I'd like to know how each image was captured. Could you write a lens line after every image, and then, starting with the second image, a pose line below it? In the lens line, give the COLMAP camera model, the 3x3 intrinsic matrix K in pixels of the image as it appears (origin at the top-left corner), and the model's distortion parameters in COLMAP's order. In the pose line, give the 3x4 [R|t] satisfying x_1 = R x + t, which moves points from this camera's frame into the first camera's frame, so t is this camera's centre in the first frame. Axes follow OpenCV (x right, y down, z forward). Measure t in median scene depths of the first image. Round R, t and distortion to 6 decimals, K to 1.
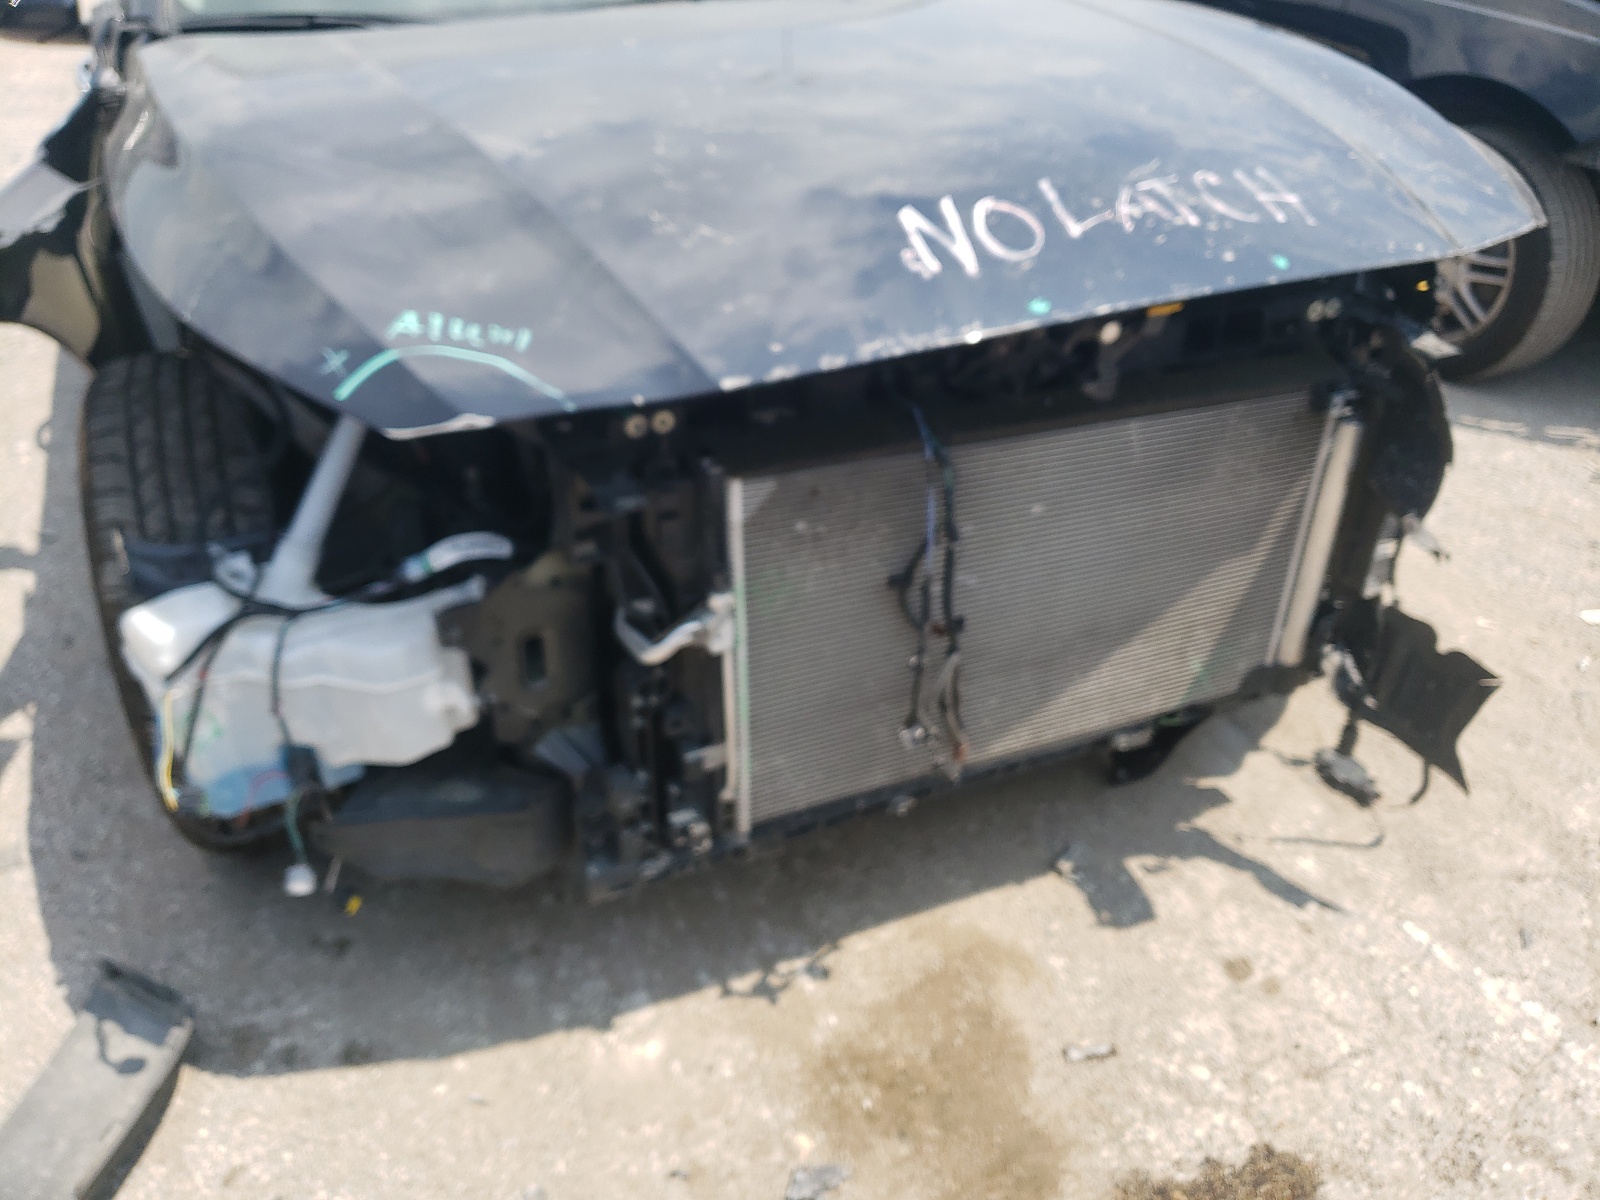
lens RADIAL K [[1354.2, 0, 800.0], [0, 1354.2, 600.0], [0, 0, 1]] dist [-0.023959, -0.002738]
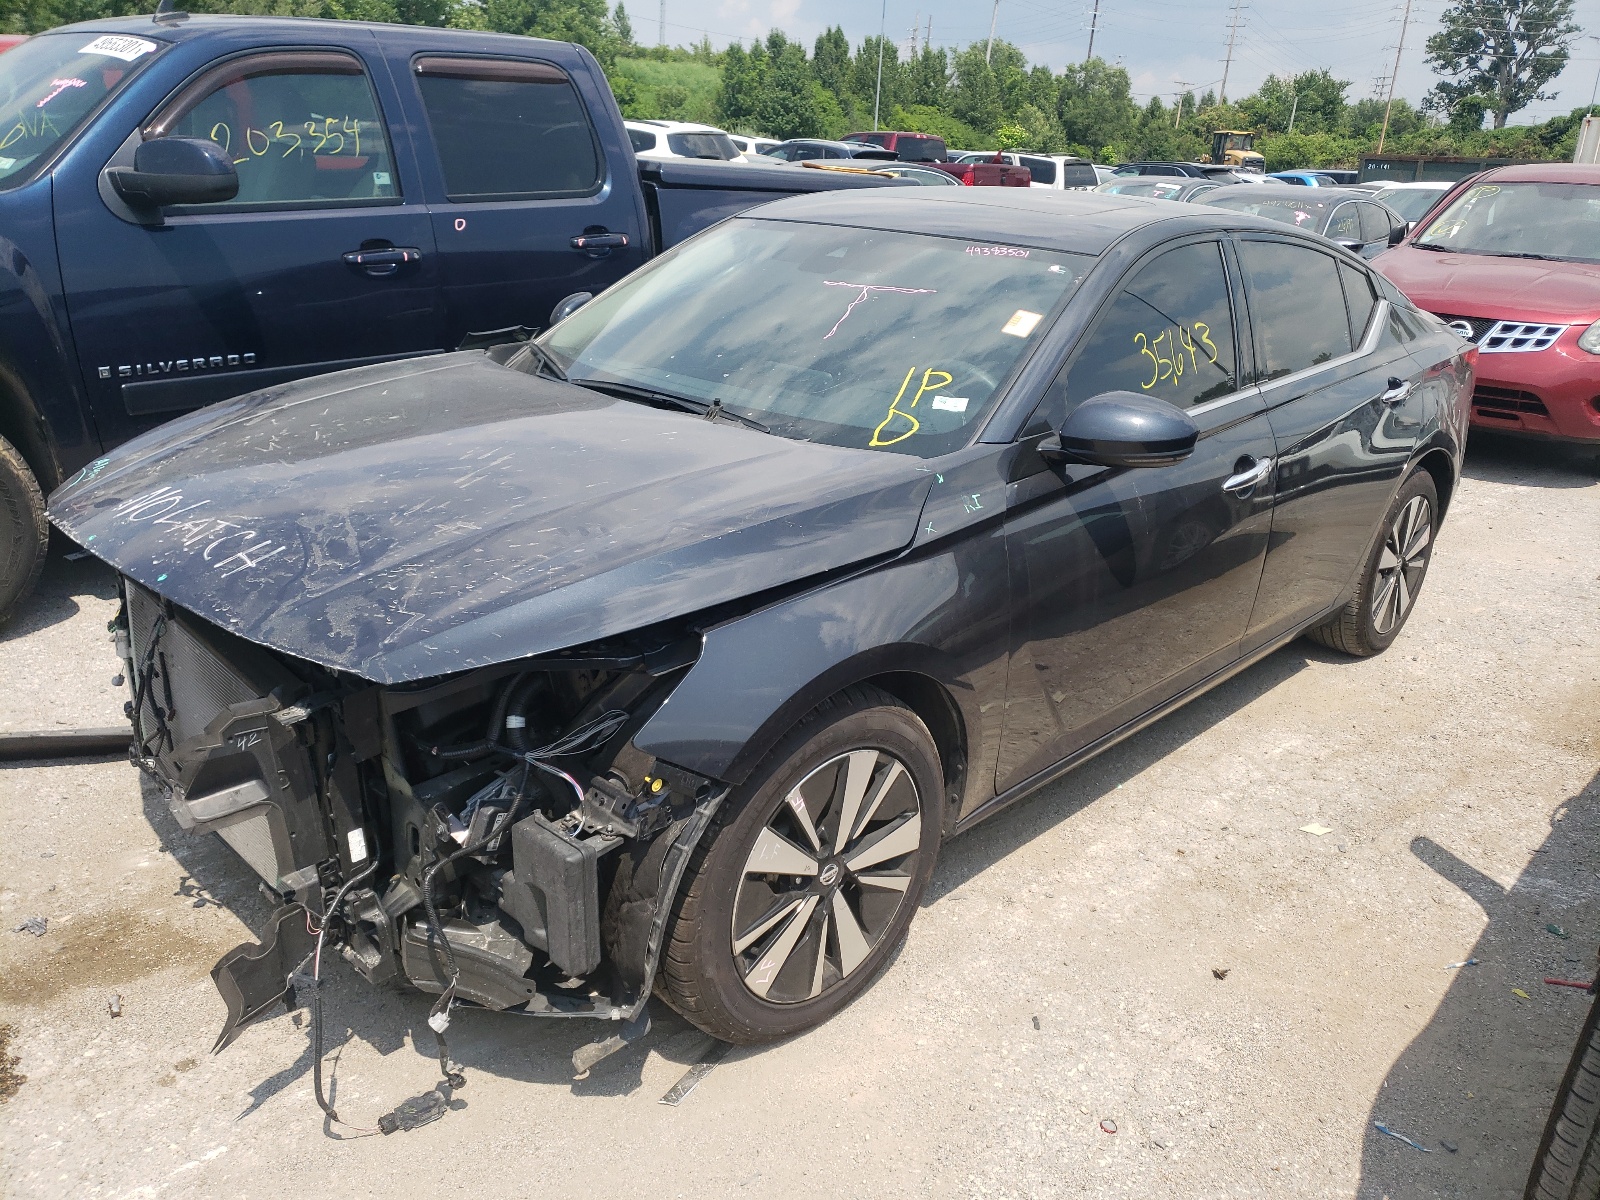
lens RADIAL K [[1195.5, 0, 800.0], [0, 1195.5, 600.0], [0, 0, 1]] dist [-0.000733, -0.000379]
pose [[0.391903, 0.335683, -0.856580, 1.632897], [-0.533776, 0.841294, 0.085480, -0.646416], [0.749330, 0.423722, 0.508885, 0.696876]]
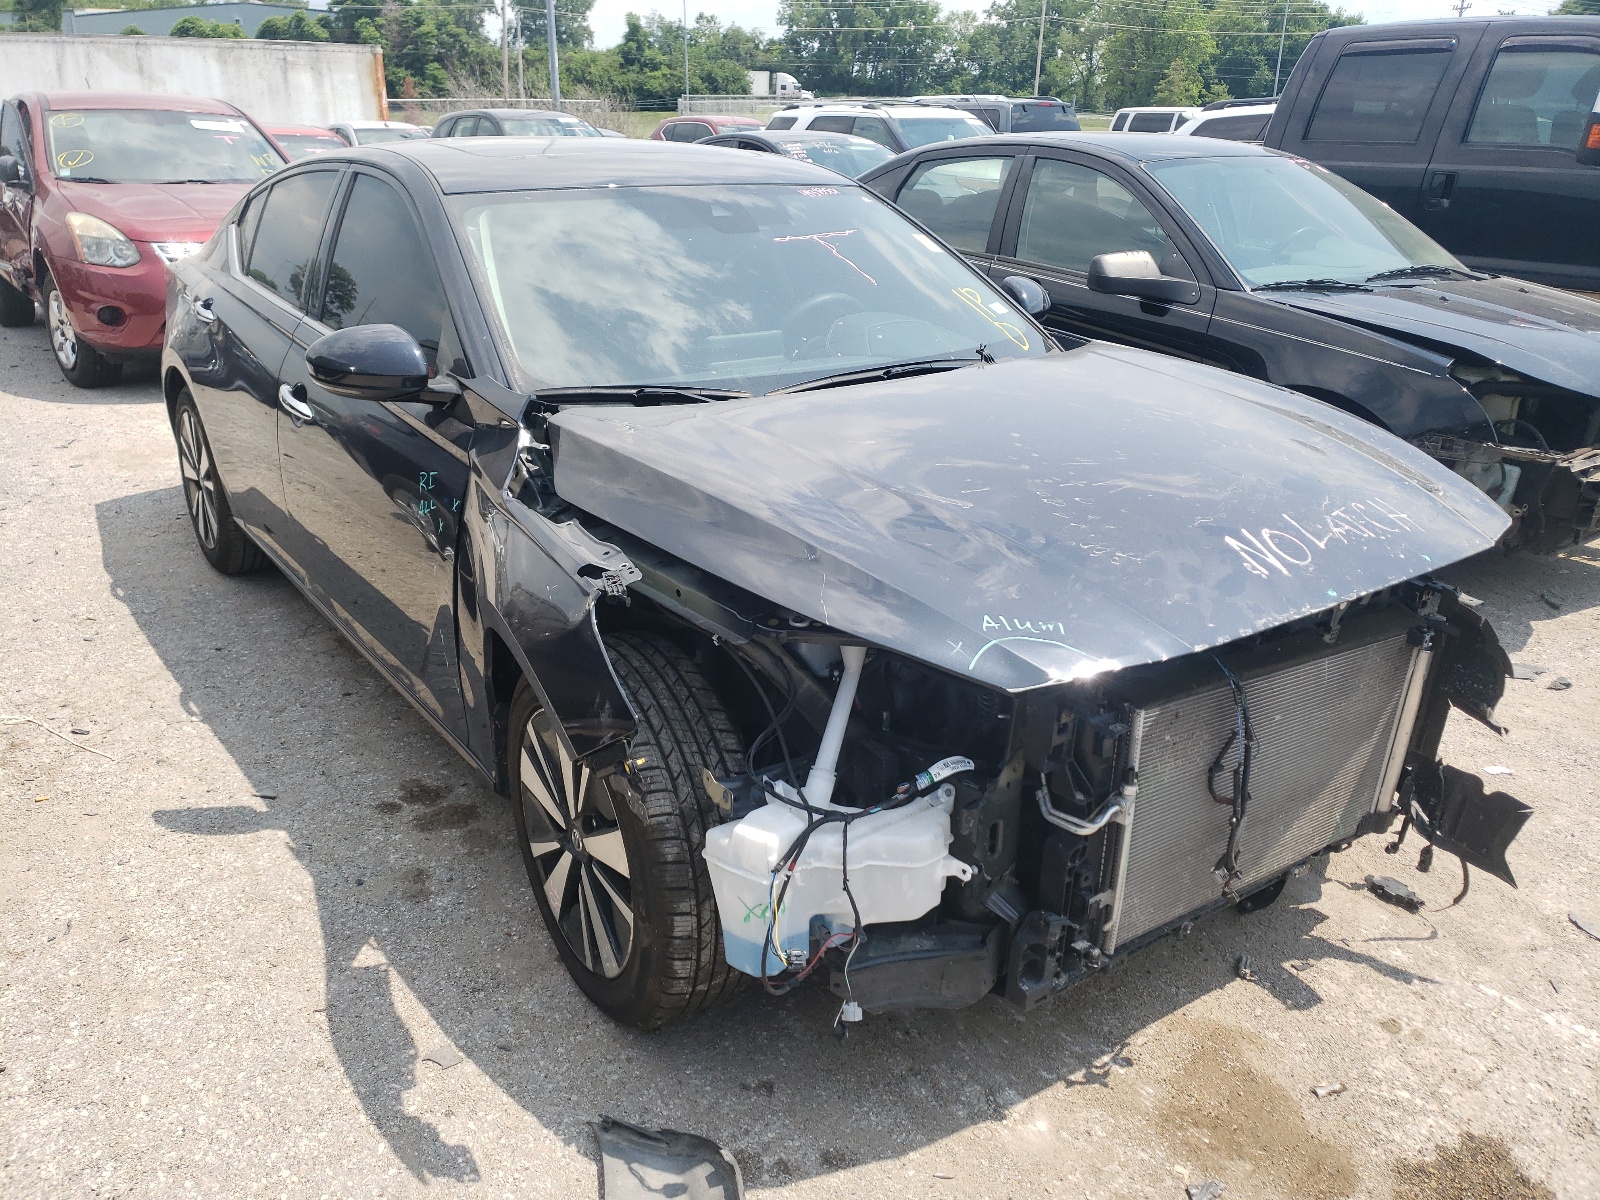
lens RADIAL K [[1300.8, 0, 800.0], [0, 1300.8, 600.0], [0, 0, 1]] dist [-0.005329, -0.011692]
pose [[0.978060, -0.041624, 0.204122, -0.614414], [0.075240, 0.984277, -0.159807, -0.001954], [-0.194260, 0.171660, 0.965814, -0.326099]]
